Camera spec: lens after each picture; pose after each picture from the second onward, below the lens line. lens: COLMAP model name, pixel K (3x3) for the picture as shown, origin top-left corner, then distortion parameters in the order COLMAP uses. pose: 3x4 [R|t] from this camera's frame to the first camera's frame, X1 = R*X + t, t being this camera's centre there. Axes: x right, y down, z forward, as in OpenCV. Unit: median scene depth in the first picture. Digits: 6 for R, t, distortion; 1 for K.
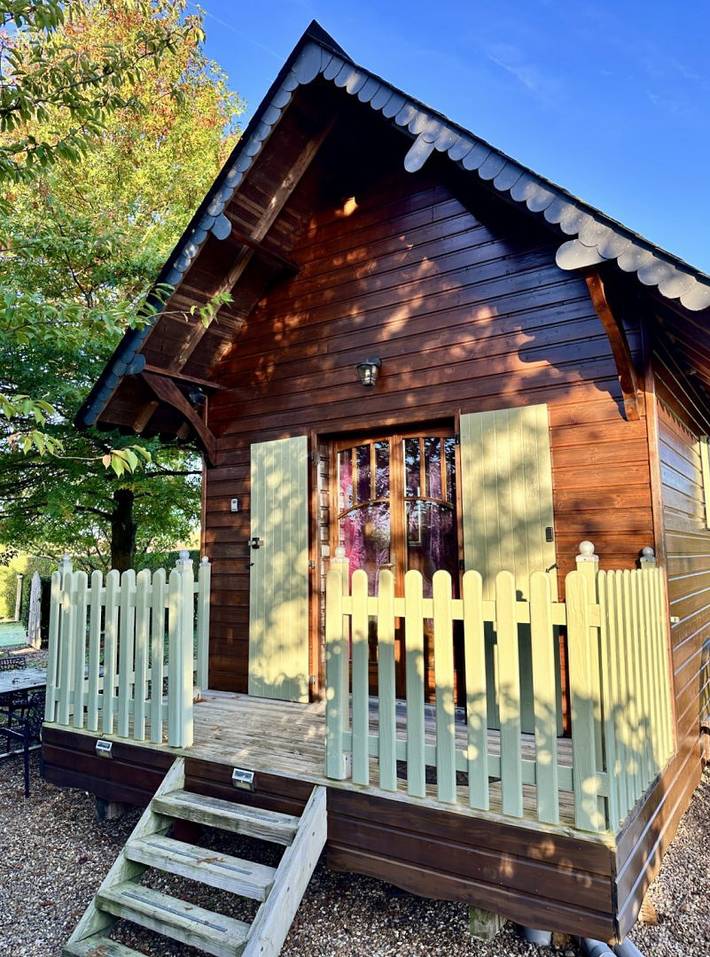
lens RADIAL K [[678.3, 0, 355.3], [0, 678.3, 498.4], [0, 0, 1]] dist [-0.000590, 0.000548]
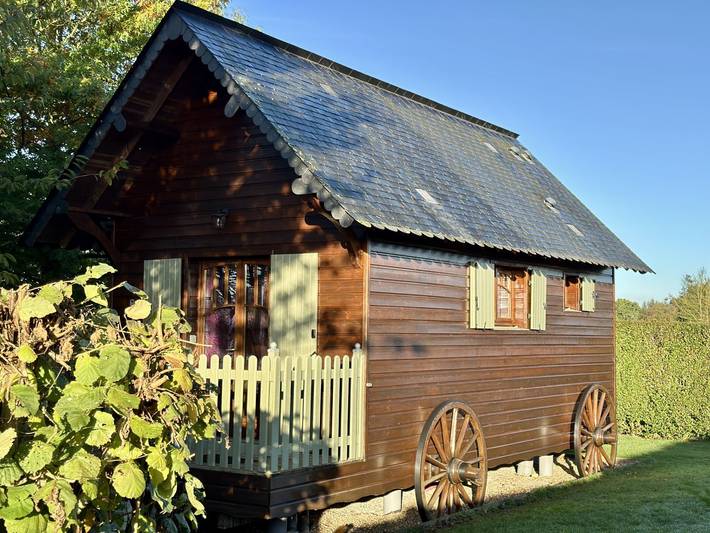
lens RADIAL K [[971.5, 0, 355.0], [0, 971.5, 266.5], [0, 0, 1]] dist [0.095856, -0.007032]
pose [[0.999604, 0.016488, -0.022802, 0.383472], [-0.015841, 0.999475, 0.028269, -0.150170], [0.023256, -0.027896, 0.999340, -1.178603]]
